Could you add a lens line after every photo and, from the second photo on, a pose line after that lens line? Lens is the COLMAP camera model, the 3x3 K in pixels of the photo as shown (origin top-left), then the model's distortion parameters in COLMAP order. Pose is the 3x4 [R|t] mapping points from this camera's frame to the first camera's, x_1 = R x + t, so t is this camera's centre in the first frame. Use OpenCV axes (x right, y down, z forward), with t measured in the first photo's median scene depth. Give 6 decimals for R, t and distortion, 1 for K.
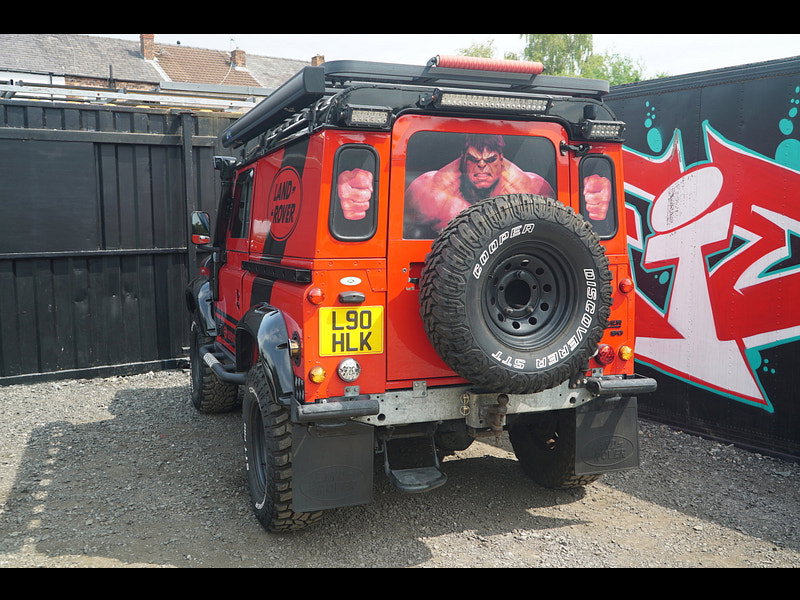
lens RADIAL K [[799.8, 0, 402.3], [0, 799.8, 302.1], [0, 0, 1]] dist [0.003512, 0.001863]
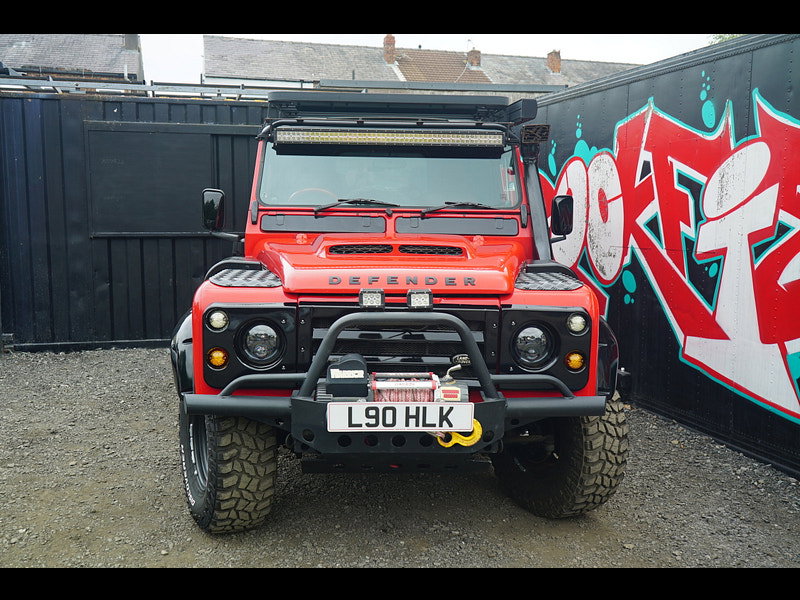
lens RADIAL K [[784.3, 0, 402.2], [0, 784.3, 299.6], [0, 0, 1]] dist [0.013154, -0.001081]
pose [[0.947948, 0.045169, -0.315207, 0.320280], [-0.044339, 0.998968, 0.009809, 0.010325], [0.315324, 0.004678, 0.948972, 0.077979]]
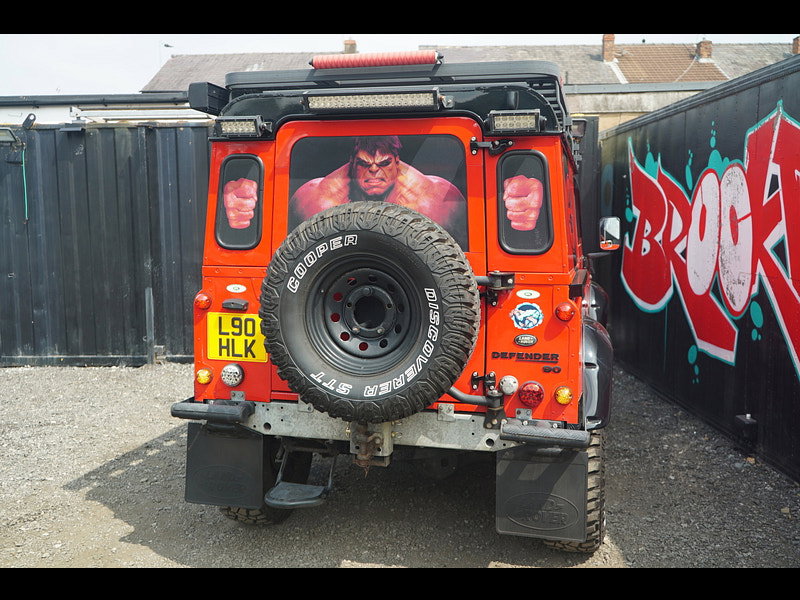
lens RADIAL K [[800.7, 0, 403.8], [0, 800.7, 303.1], [0, 0, 1]] dist [0.004073, 0.007086]
pose [[0.819663, 0.061235, -0.569564, 0.485841], [-0.060343, 0.997968, 0.020454, -0.029029], [0.569659, 0.017604, 0.821693, 0.196735]]
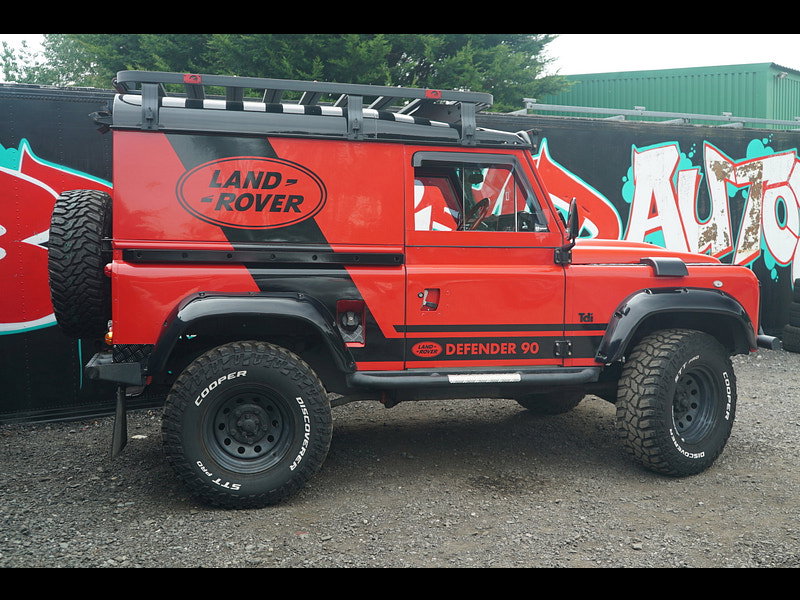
lens RADIAL K [[787.1, 0, 402.1], [0, 787.1, 302.3], [0, 0, 1]] dist [0.006596, 0.001101]
pose [[0.154828, -0.093332, 0.983523, -1.036348], [0.124788, 0.989402, 0.074246, -0.069499], [-0.980029, 0.111237, 0.164834, 0.894894]]
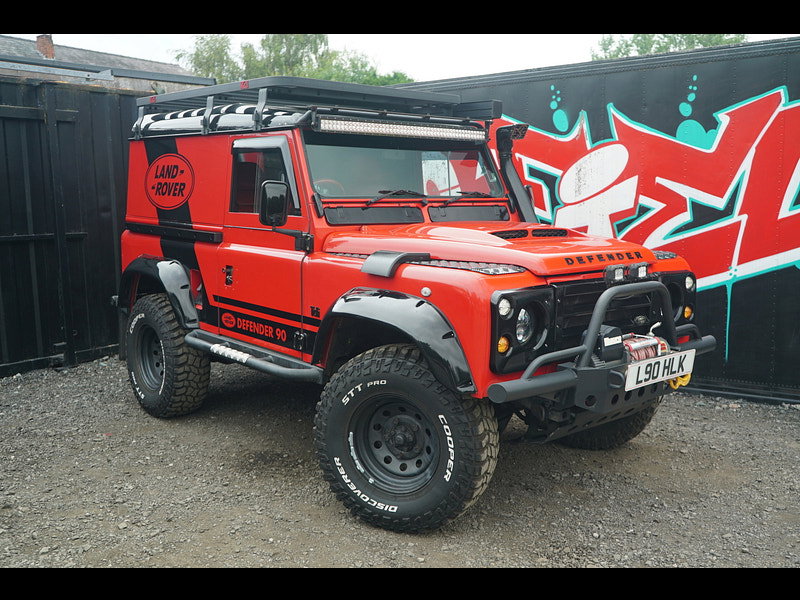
lens RADIAL K [[787.1, 0, 402.1], [0, 787.1, 302.3], [0, 0, 1]] dist [0.006596, 0.001101]
pose [[0.941326, -0.055258, 0.332945, -0.312137], [0.051111, 0.998468, 0.021208, 0.017258], [-0.333606, -0.002947, 0.942708, 0.048344]]
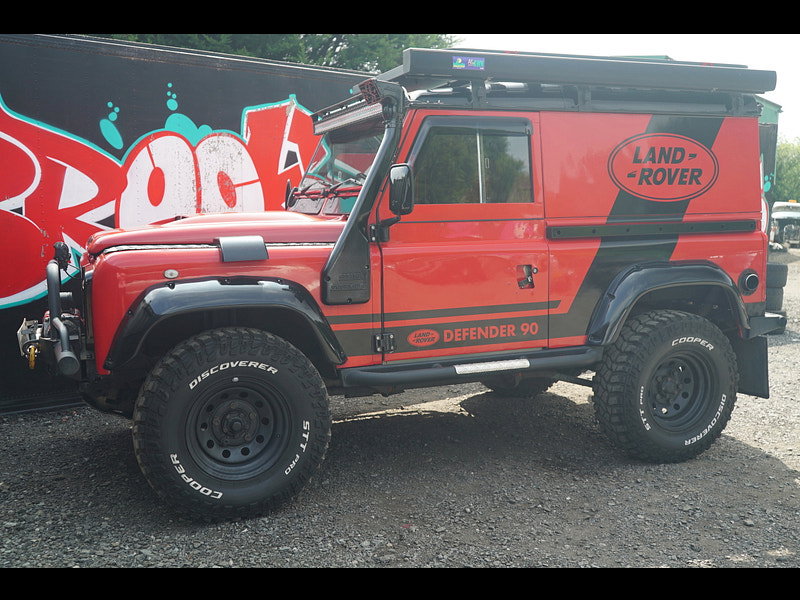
lens RADIAL K [[790.5, 0, 400.7], [0, 790.5, 302.0], [0, 0, 1]] dist [0.004534, 0.005769]
pose [[-0.019821, -0.115253, 0.993138, -1.003677], [0.104097, 0.987697, 0.116699, -0.085069], [-0.994370, 0.105696, -0.007580, 1.126222]]
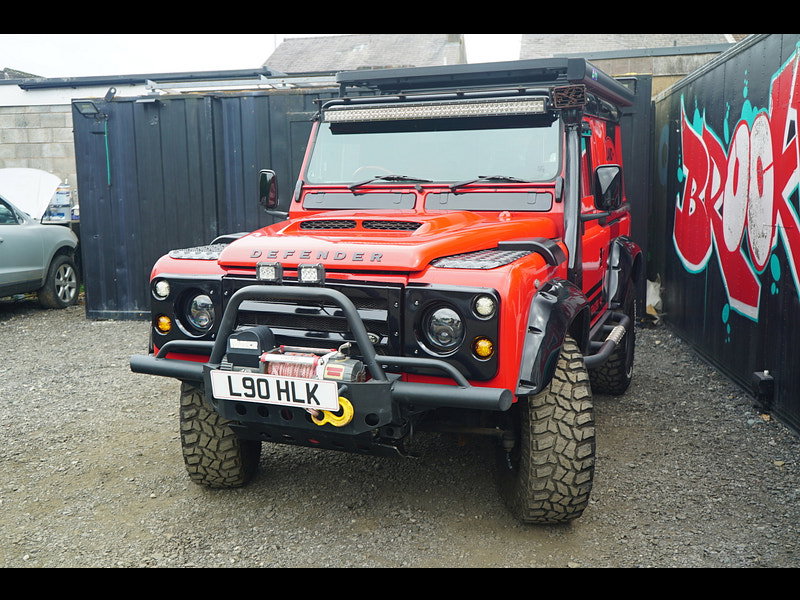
lens RADIAL K [[787.1, 0, 402.1], [0, 787.1, 302.3], [0, 0, 1]] dist [0.006596, 0.001101]
pose [[0.727137, 0.087291, -0.680920, 0.606318], [-0.066873, 0.996172, 0.056293, -0.001665], [0.683228, 0.004602, 0.730191, 0.269056]]
